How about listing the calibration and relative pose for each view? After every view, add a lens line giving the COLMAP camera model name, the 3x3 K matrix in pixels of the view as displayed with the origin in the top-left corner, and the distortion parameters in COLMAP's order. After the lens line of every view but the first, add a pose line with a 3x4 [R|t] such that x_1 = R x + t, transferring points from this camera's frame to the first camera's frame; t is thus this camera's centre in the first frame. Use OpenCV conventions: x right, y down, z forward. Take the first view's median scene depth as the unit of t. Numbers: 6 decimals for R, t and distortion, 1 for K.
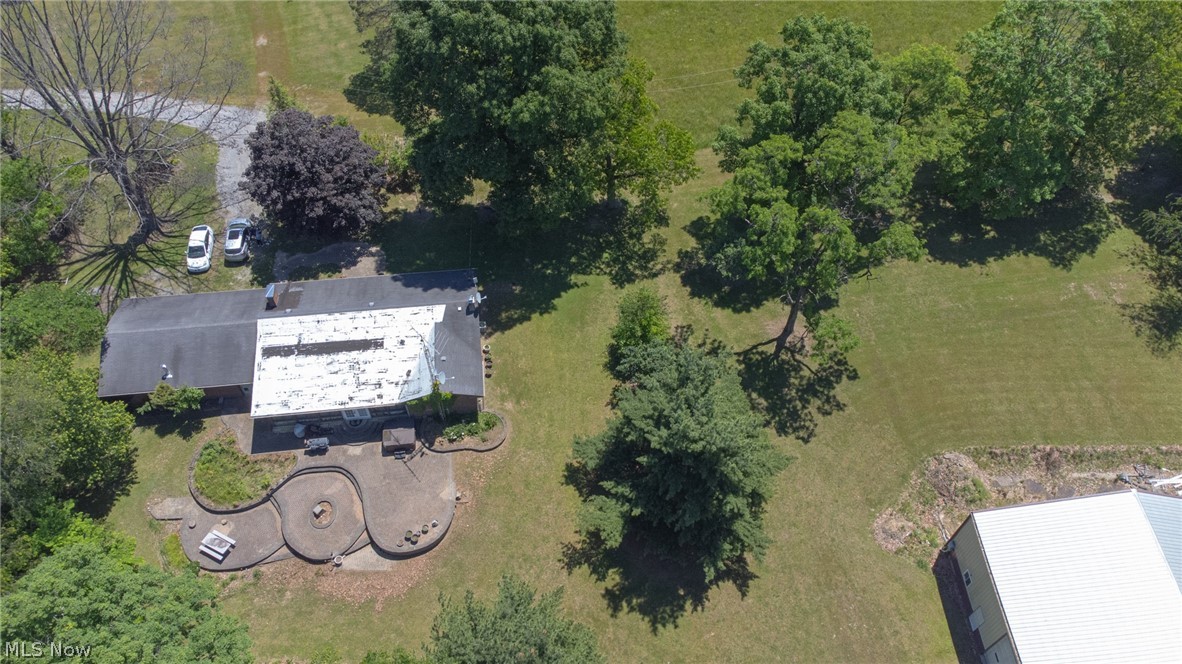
lens RADIAL K [[882.5, 0, 591.0], [0, 882.5, 332.0], [0, 0, 1]] dist [0.054108, 0.005413]
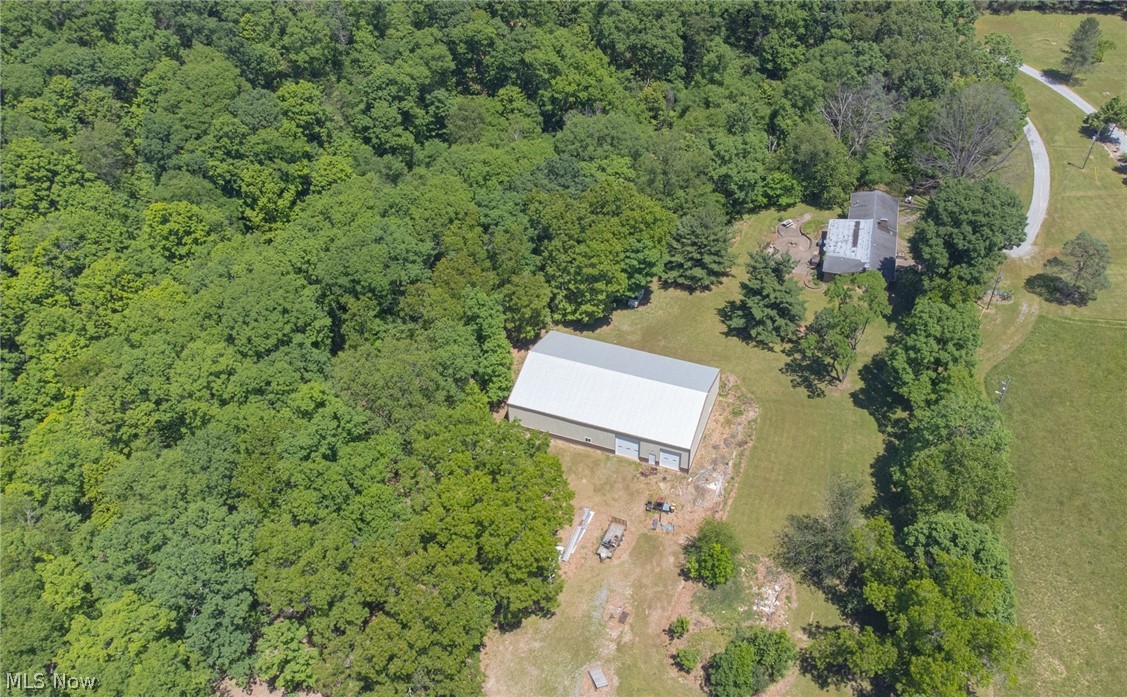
lens RADIAL K [[926.7, 0, 602.1], [0, 926.7, 348.3], [0, 0, 1]] dist [0.000555, 0.000233]
pose [[-0.359849, 0.620677, -0.696612, 1.903099], [-0.745712, 0.257388, 0.614544, -0.937004], [0.560733, 0.740616, 0.370226, -0.114235]]
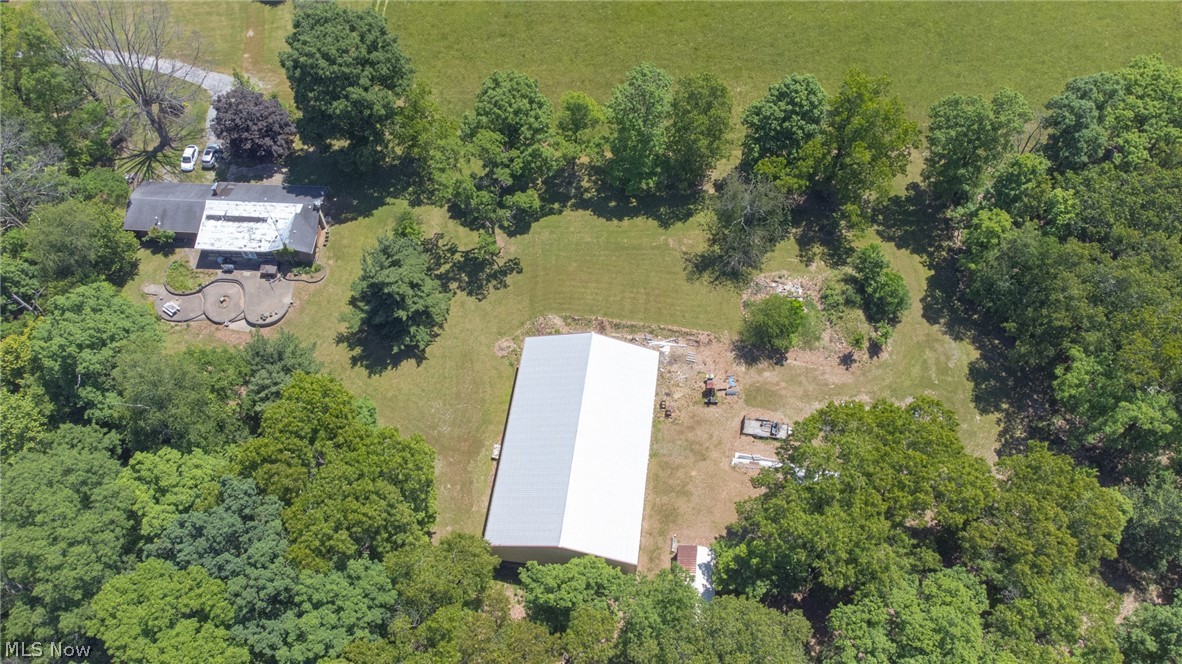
lens RADIAL K [[882.5, 0, 591.0], [0, 882.5, 332.0], [0, 0, 1]] dist [0.054108, 0.005413]
pose [[0.987246, 0.131224, -0.090139, 0.641123], [-0.124737, 0.989411, 0.074200, 0.020842], [0.098921, -0.062010, 0.993161, -0.827404]]
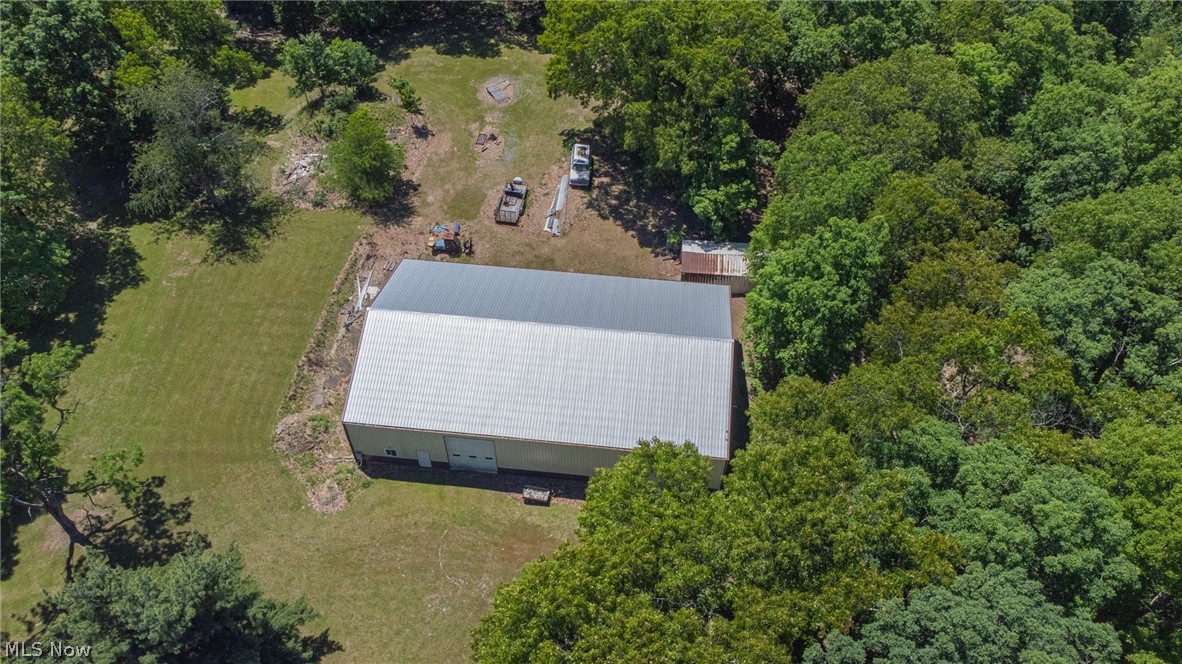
lens RADIAL K [[882.5, 0, 591.0], [0, 882.5, 332.0], [0, 0, 1]] dist [0.054108, 0.005413]
pose [[0.141217, -0.739176, 0.658541, -0.159455], [0.792503, 0.483066, 0.372271, -0.018819], [-0.593293, 0.469325, 0.654017, 0.019563]]
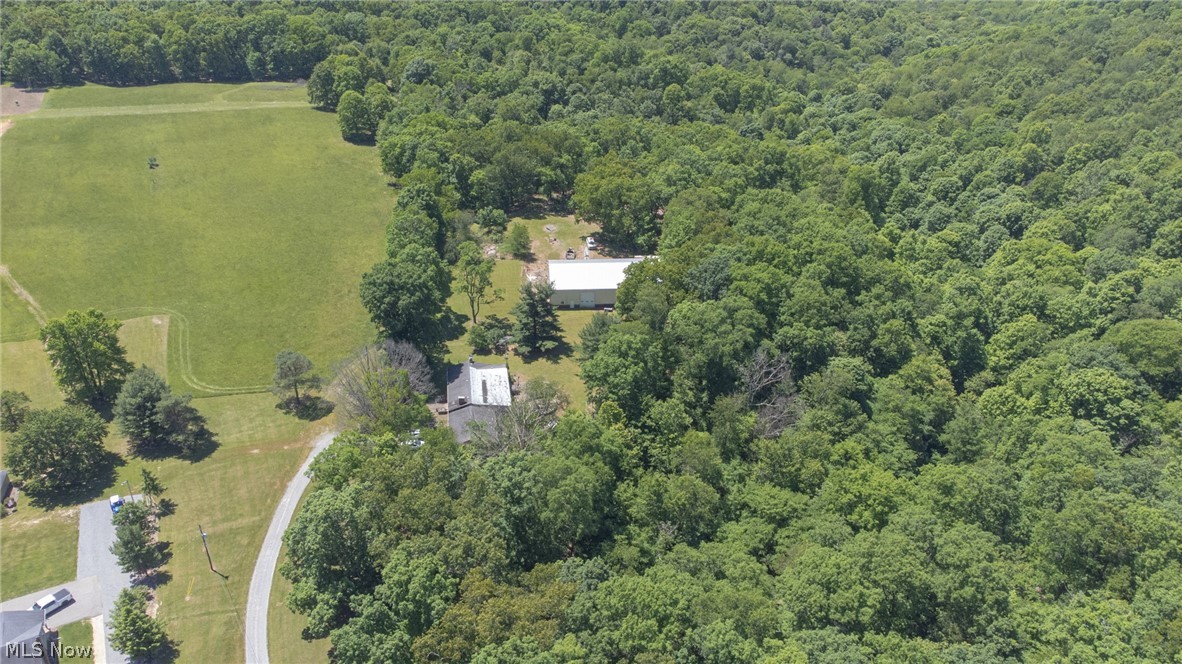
lens RADIAL K [[882.5, 0, 591.0], [0, 882.5, 332.0], [0, 0, 1]] dist [0.054108, 0.005413]
pose [[-0.029402, -0.497246, 0.867112, -2.521769], [0.797714, 0.511057, 0.320115, -0.659723], [-0.602319, 0.701119, 0.381633, -0.362076]]
